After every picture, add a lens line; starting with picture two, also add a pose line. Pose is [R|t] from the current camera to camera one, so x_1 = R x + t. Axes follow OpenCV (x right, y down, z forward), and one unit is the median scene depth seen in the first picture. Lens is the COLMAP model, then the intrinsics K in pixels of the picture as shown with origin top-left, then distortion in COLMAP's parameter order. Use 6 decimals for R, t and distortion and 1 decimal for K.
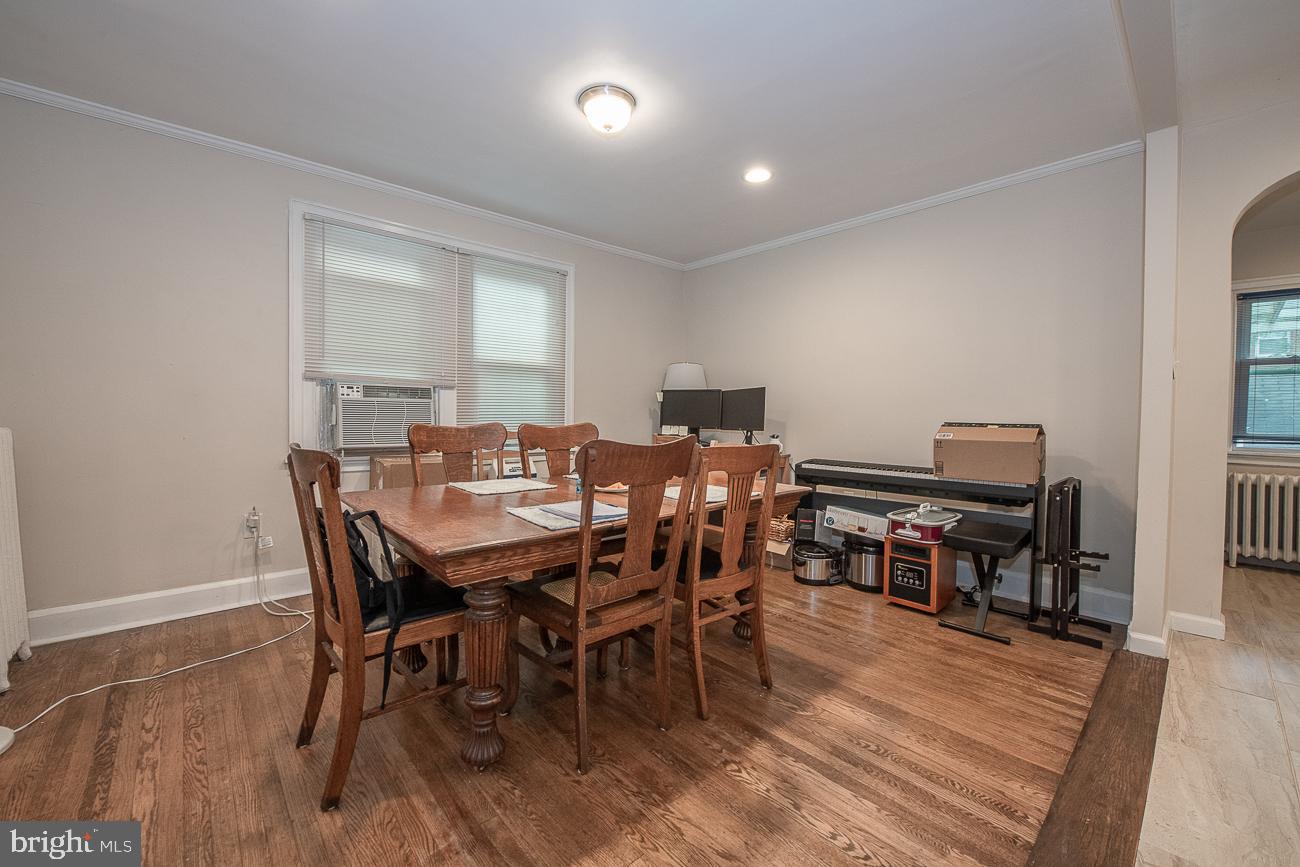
lens RADIAL K [[522.3, 0, 656.9], [0, 522.3, 427.7], [0, 0, 1]] dist [-0.021868, 0.000088]
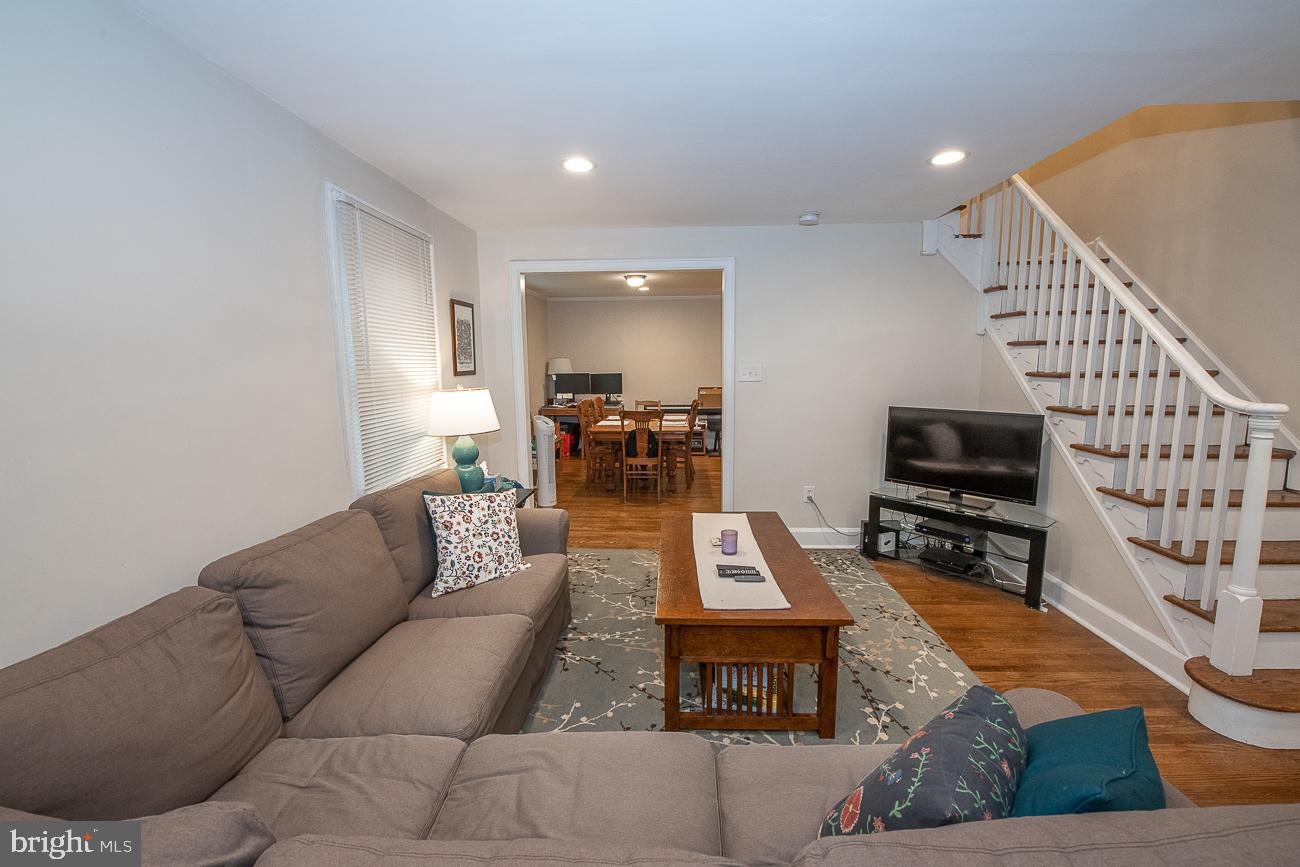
lens RADIAL K [[522.3, 0, 656.9], [0, 522.3, 427.7], [0, 0, 1]] dist [-0.021868, 0.000088]
pose [[0.710821, -0.094999, 0.696928, -1.145599], [0.033378, 0.994277, 0.101487, -0.065101], [-0.702581, -0.048877, 0.709923, -0.596737]]
